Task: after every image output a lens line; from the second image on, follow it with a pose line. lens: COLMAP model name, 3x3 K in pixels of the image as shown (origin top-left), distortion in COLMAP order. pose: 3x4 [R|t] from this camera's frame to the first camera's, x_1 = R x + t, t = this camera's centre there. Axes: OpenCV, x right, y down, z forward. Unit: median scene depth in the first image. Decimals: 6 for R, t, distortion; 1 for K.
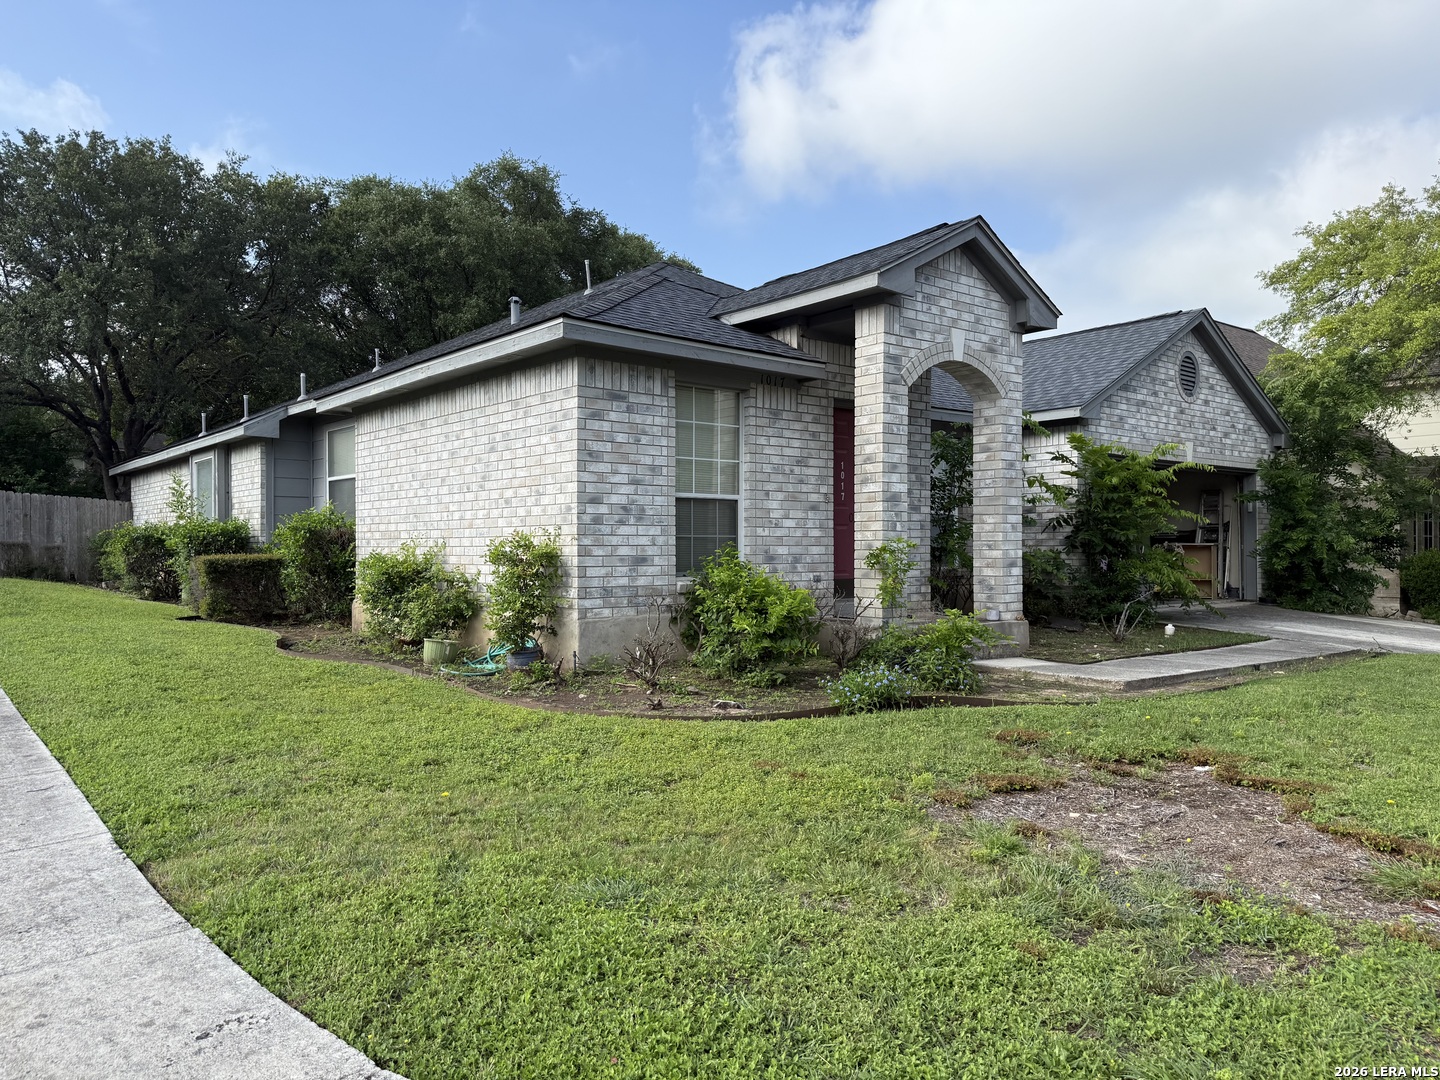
lens RADIAL K [[1015.1, 0, 716.1], [0, 1015.1, 555.5], [0, 0, 1]] dist [0.011251, -0.012650]
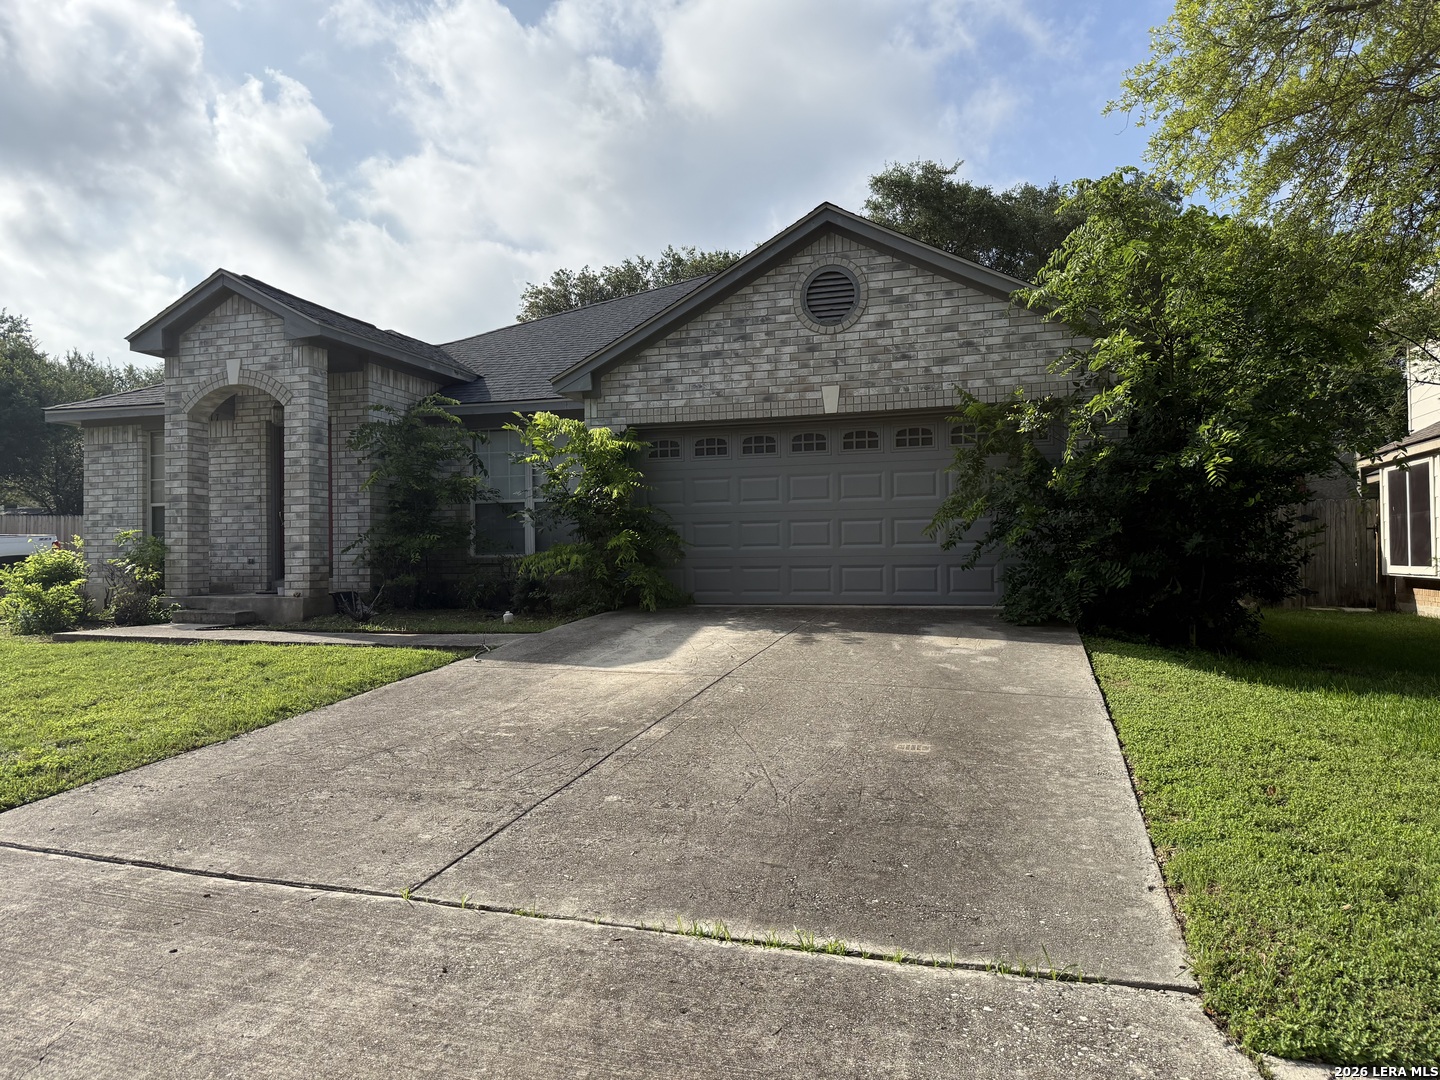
lens RADIAL K [[1015.1, 0, 717.6], [0, 1015.1, 529.4], [0, 0, 1]] dist [0.011251, -0.012650]
pose [[0.576521, -0.030029, -0.816531, 1.551269], [0.006805, 0.999466, -0.031952, 0.028379], [0.817054, 0.012864, 0.576417, 0.751577]]
